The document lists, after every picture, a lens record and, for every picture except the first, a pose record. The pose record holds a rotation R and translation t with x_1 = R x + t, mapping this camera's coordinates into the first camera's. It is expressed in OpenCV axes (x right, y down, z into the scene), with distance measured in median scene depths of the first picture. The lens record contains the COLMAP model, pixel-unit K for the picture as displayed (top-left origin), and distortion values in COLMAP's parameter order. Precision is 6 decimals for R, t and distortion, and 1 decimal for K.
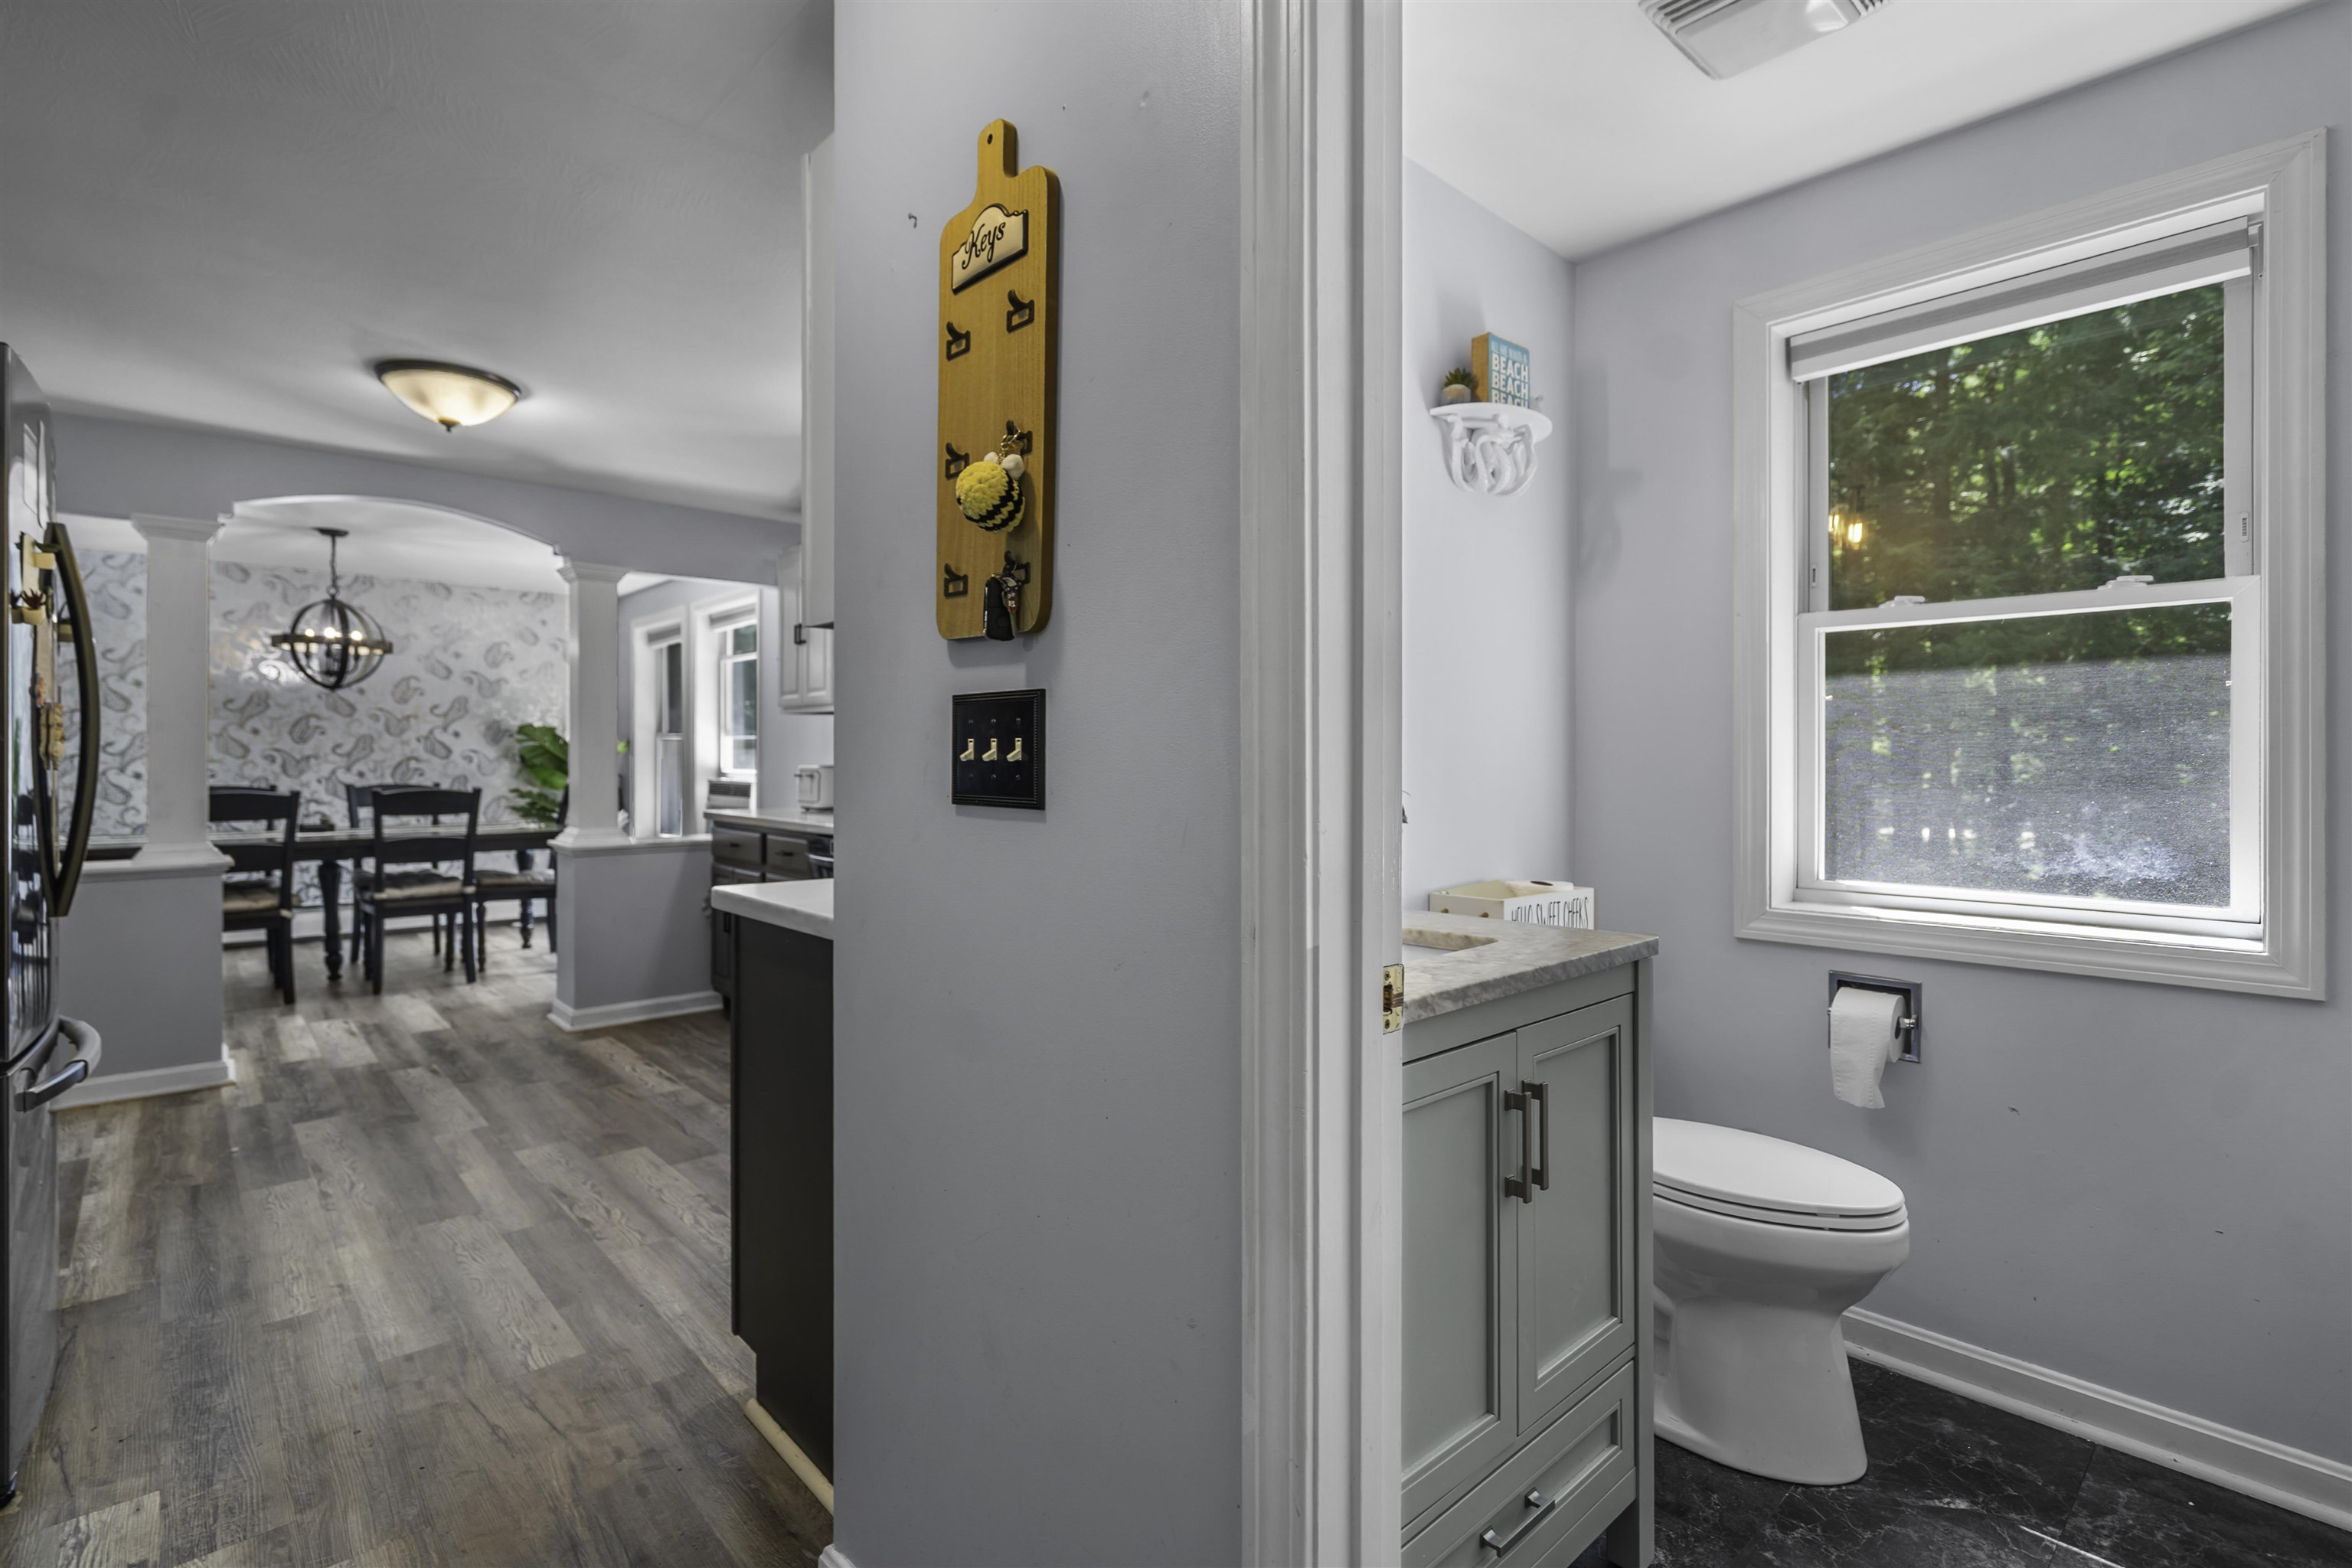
lens RADIAL K [[1070.2, 0, 1153.7], [0, 1070.2, 761.5], [0, 0, 1]] dist [-0.004699, 0.001935]
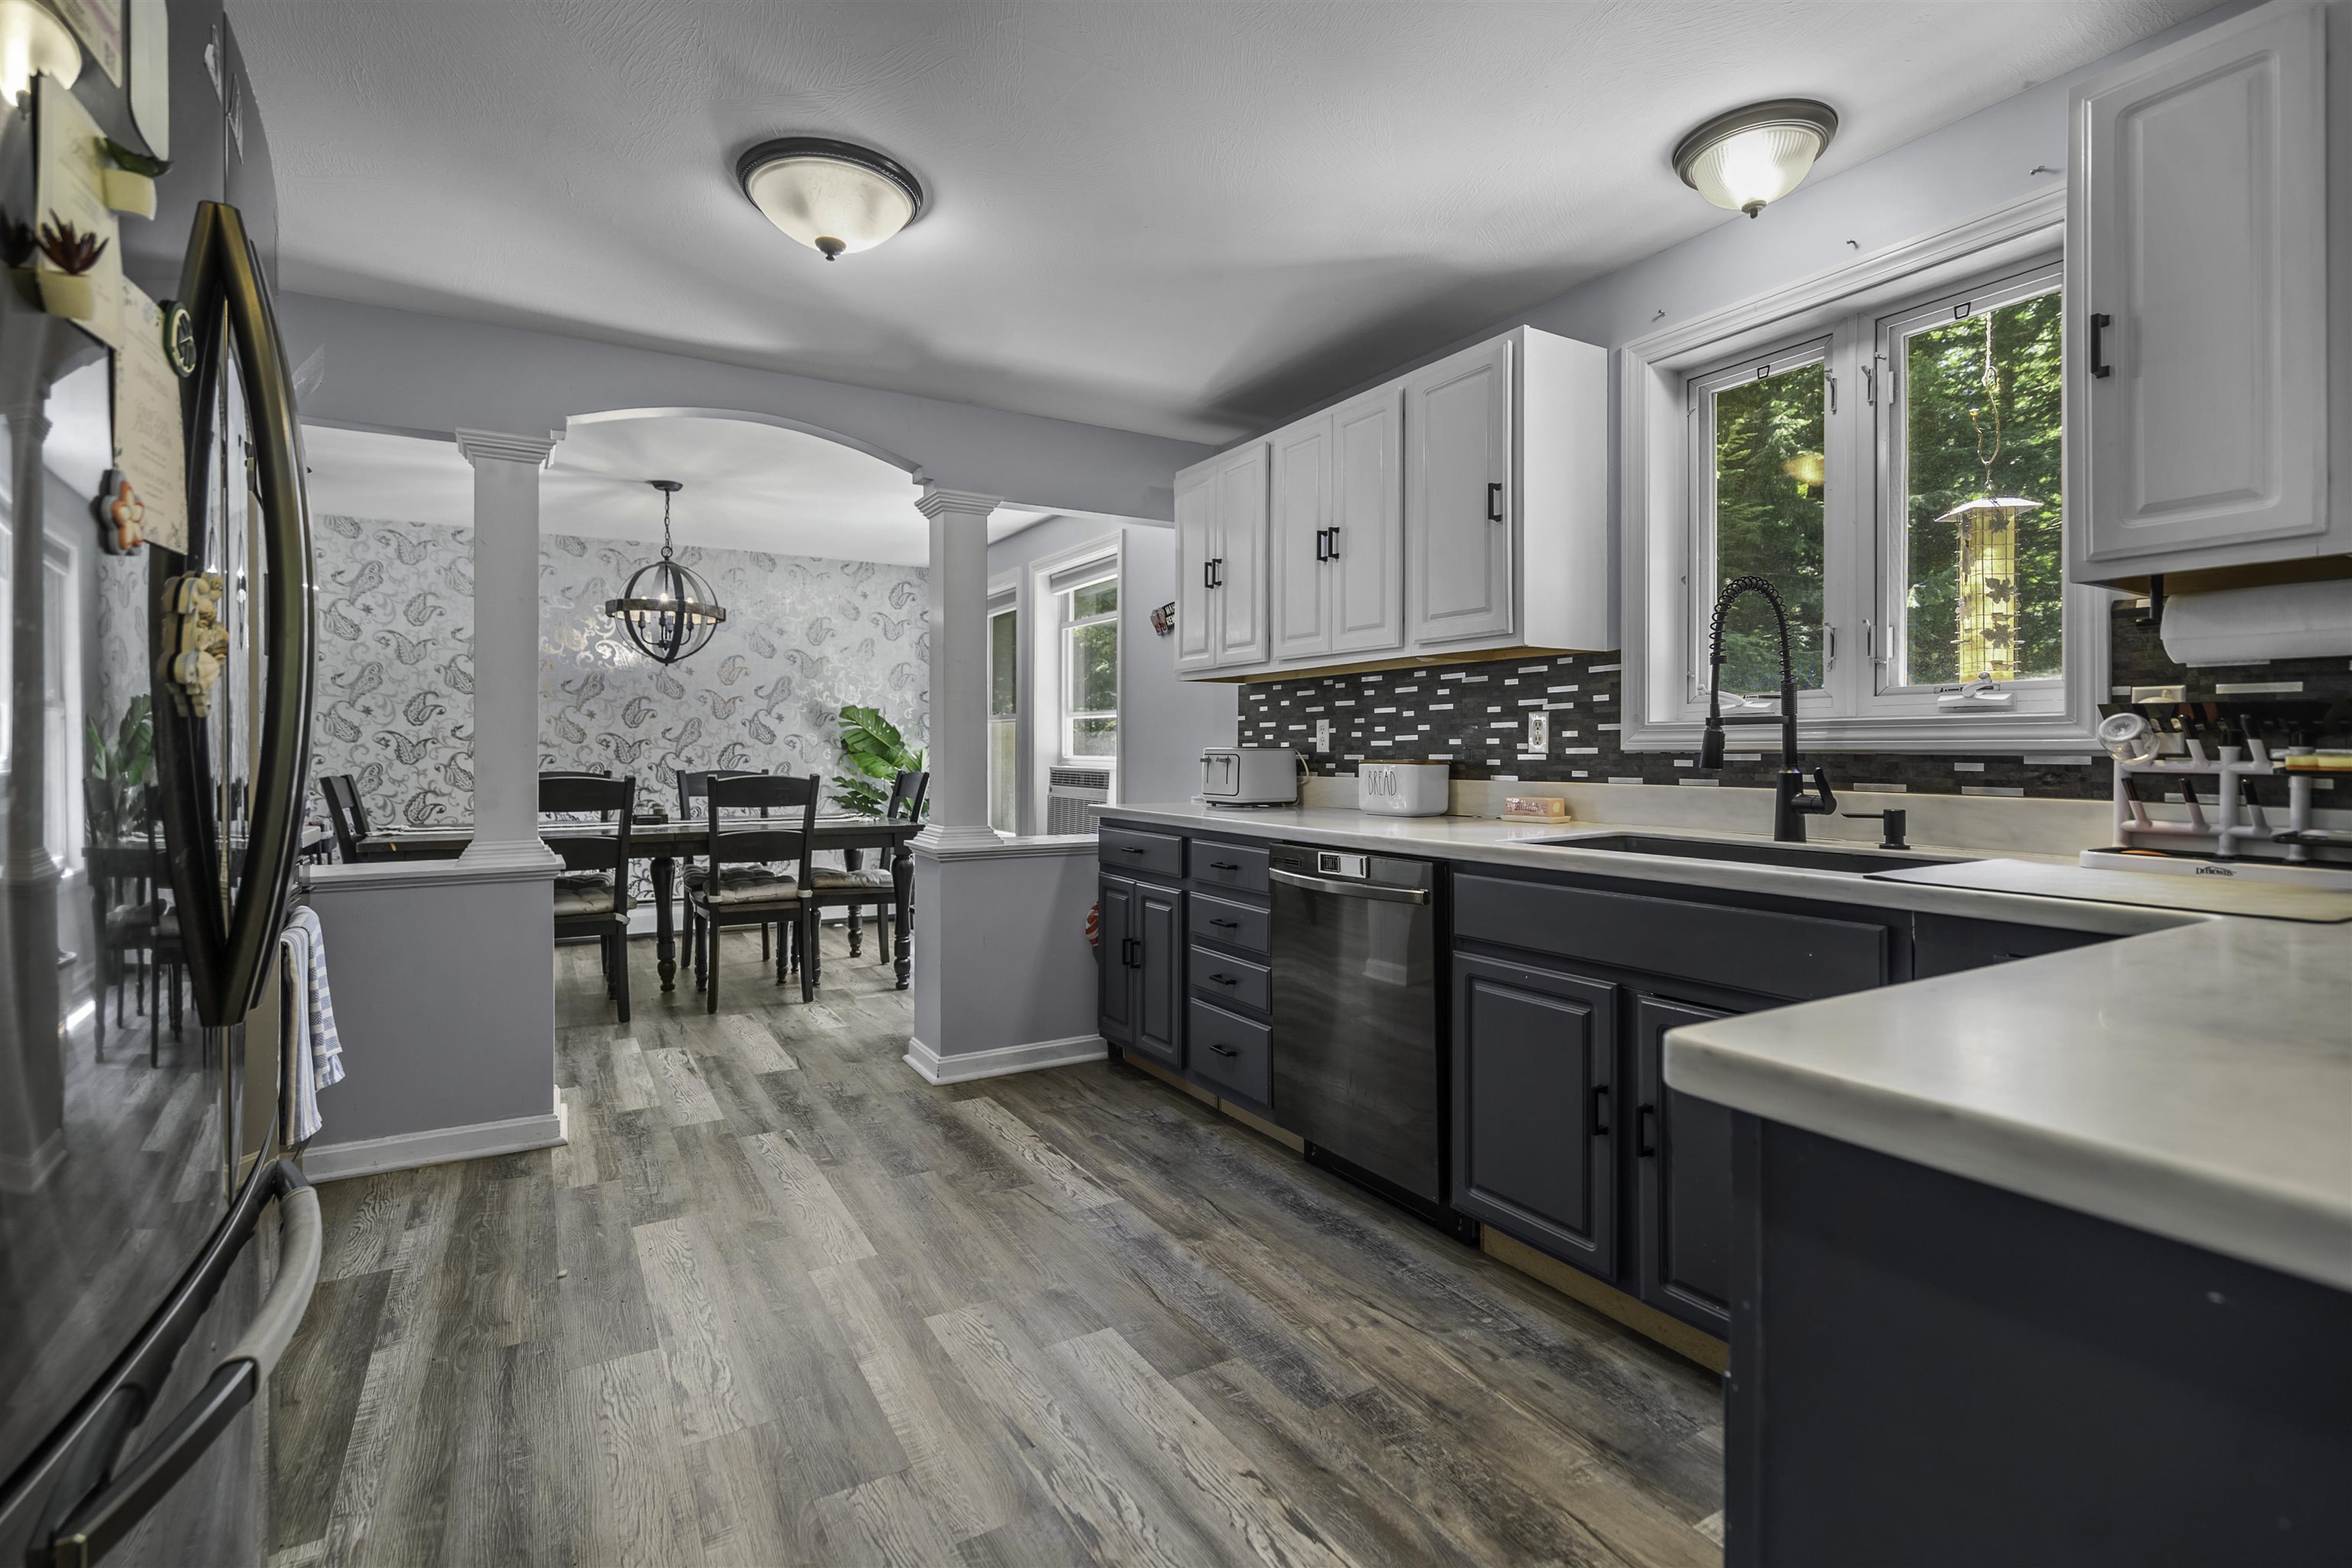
lens RADIAL K [[1070.2, 0, 1161.3], [0, 1070.2, 753.8], [0, 0, 1]] dist [-0.004699, 0.001935]
pose [[0.977915, 0.000404, -0.209004, -0.314945], [-0.000549, 1.000000, -0.000637, 0.014276], [0.209003, 0.000738, 0.977915, 0.378748]]
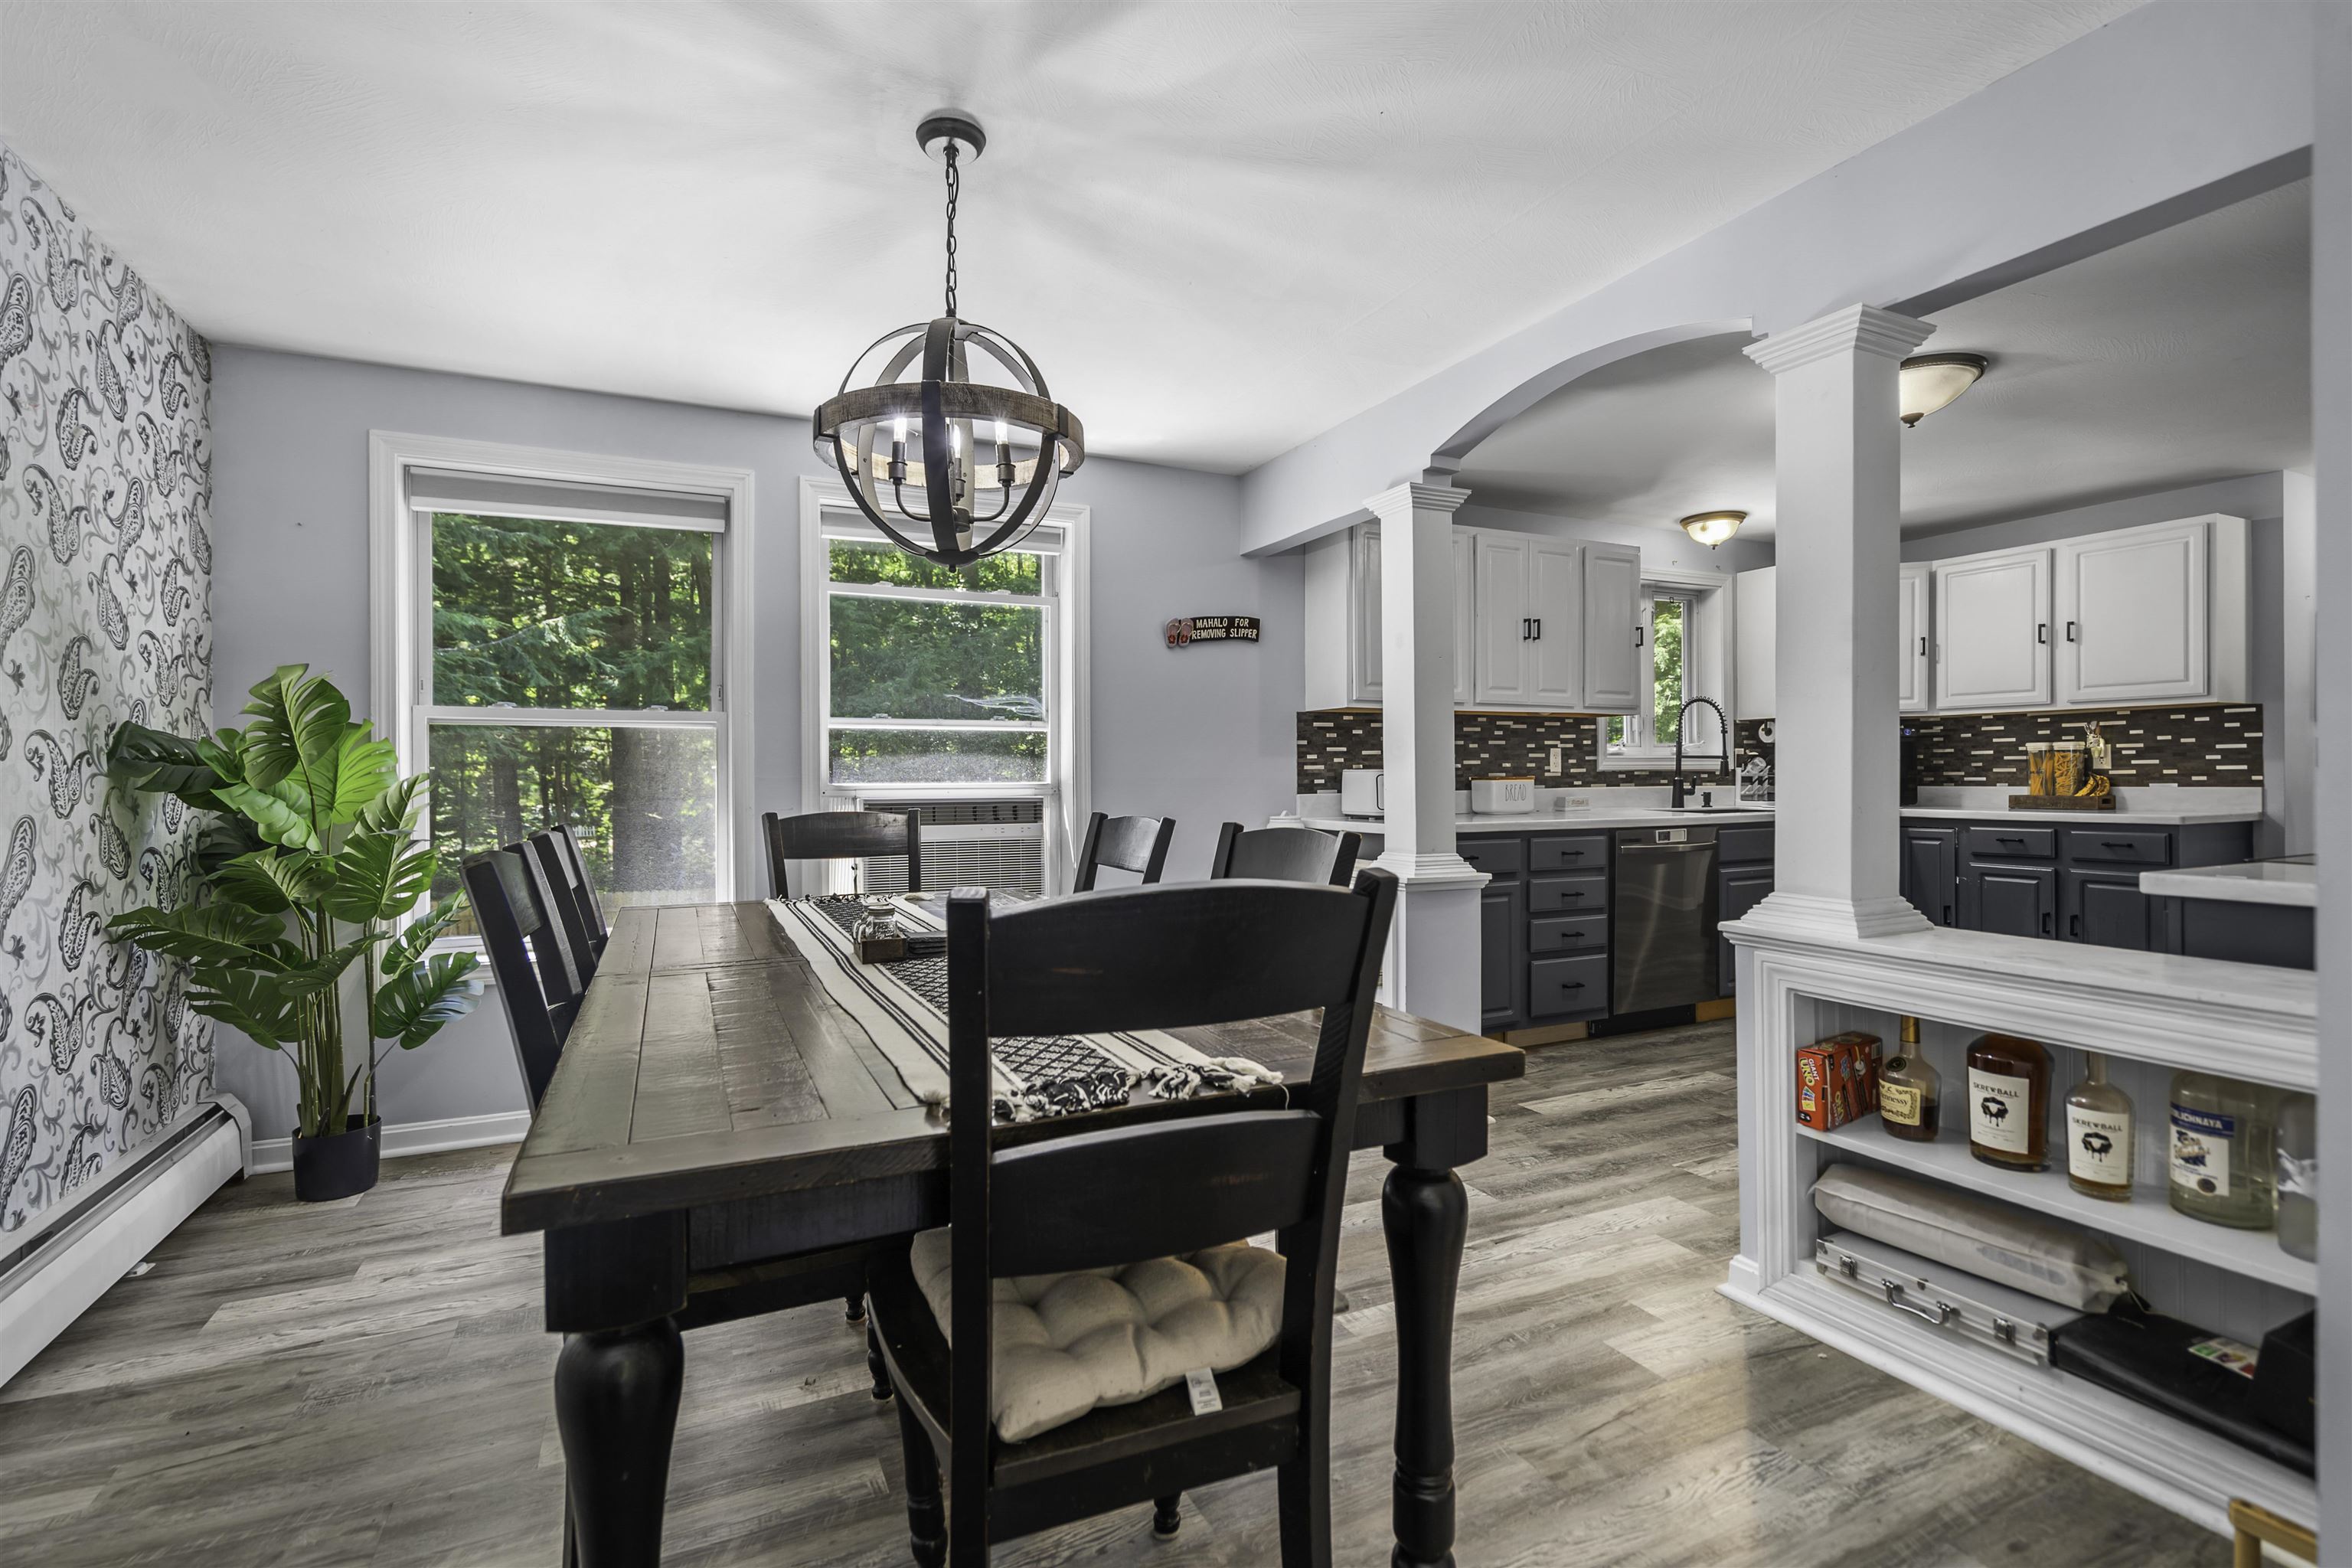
lens RADIAL K [[1070.2, 0, 1158.5], [0, 1070.2, 775.6], [0, 0, 1]] dist [-0.004699, 0.001935]
pose [[0.311575, -0.013859, 0.950120, -1.919406], [0.004563, 0.999904, 0.013088, -0.005049], [-0.950210, 0.000258, 0.311609, 1.417732]]
